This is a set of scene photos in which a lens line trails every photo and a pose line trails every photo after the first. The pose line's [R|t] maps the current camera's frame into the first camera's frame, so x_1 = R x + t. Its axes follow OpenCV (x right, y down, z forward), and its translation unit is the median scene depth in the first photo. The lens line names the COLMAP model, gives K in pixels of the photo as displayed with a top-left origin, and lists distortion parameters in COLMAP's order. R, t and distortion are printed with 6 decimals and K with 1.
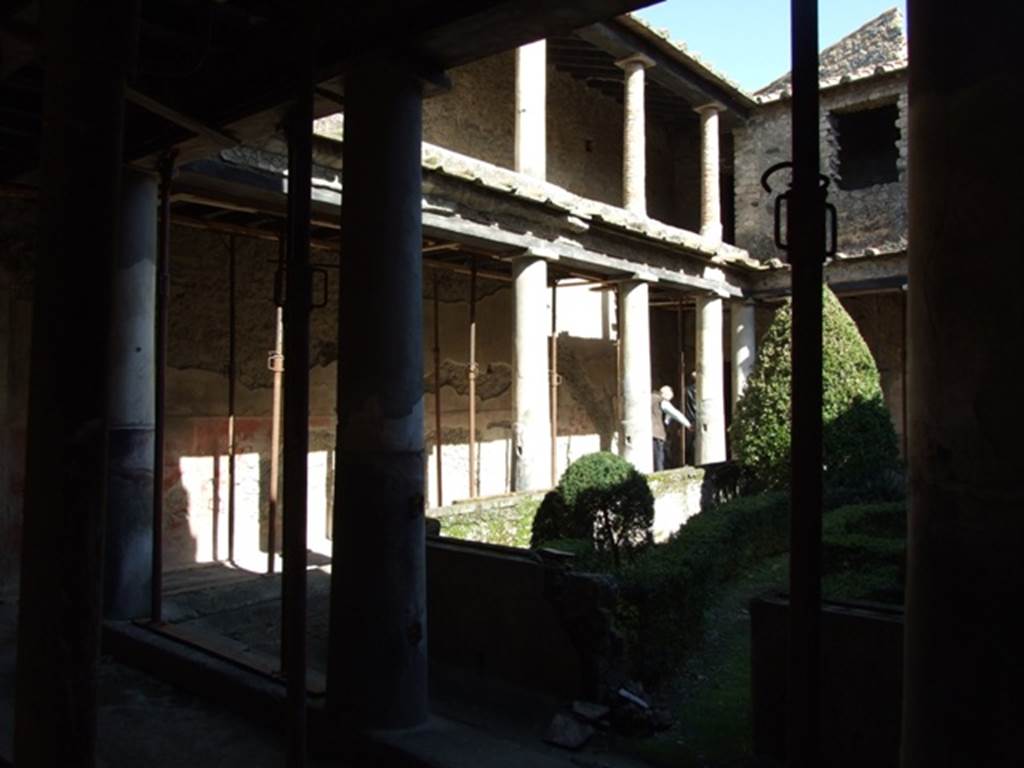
lens RADIAL K [[821.1, 0, 516.2], [0, 821.1, 381.5], [0, 0, 1]] dist [-0.054406, 0.050740]
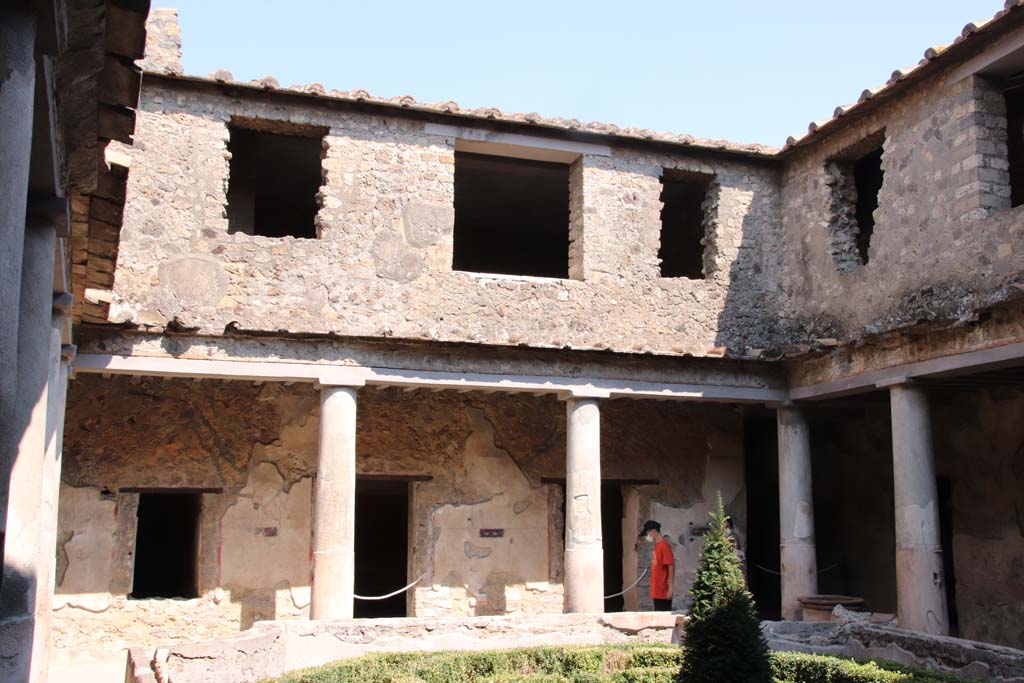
lens RADIAL K [[1032.3, 0, 512.7], [0, 1032.3, 350.6], [0, 0, 1]] dist [0.000743, 0.000000]
pose [[0.483419, 0.146344, 0.863070, -0.314846], [-0.019441, 0.987479, -0.156550, 0.000055], [-0.875173, 0.058900, 0.480211, 0.503067]]
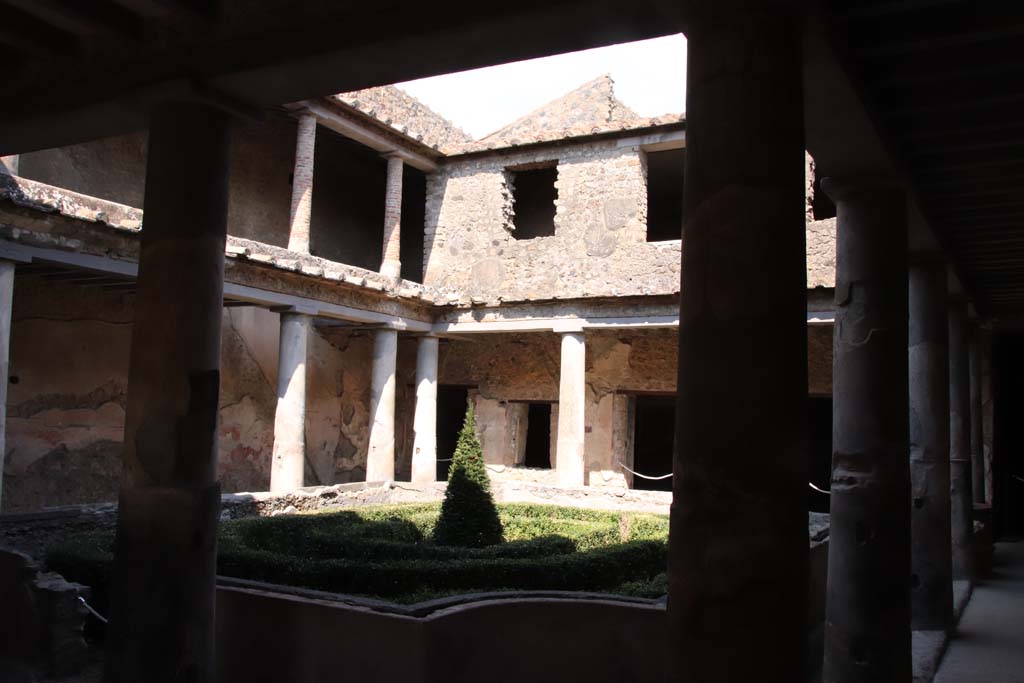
lens RADIAL K [[876.2, 0, 506.9], [0, 876.2, 345.8], [0, 0, 1]] dist [-0.128041, 0.140882]
pose [[0.978163, 0.050118, 0.201706, 0.216030], [-0.037739, 0.997187, -0.064760, -0.017249], [-0.204385, 0.055733, 0.977303, -0.203416]]
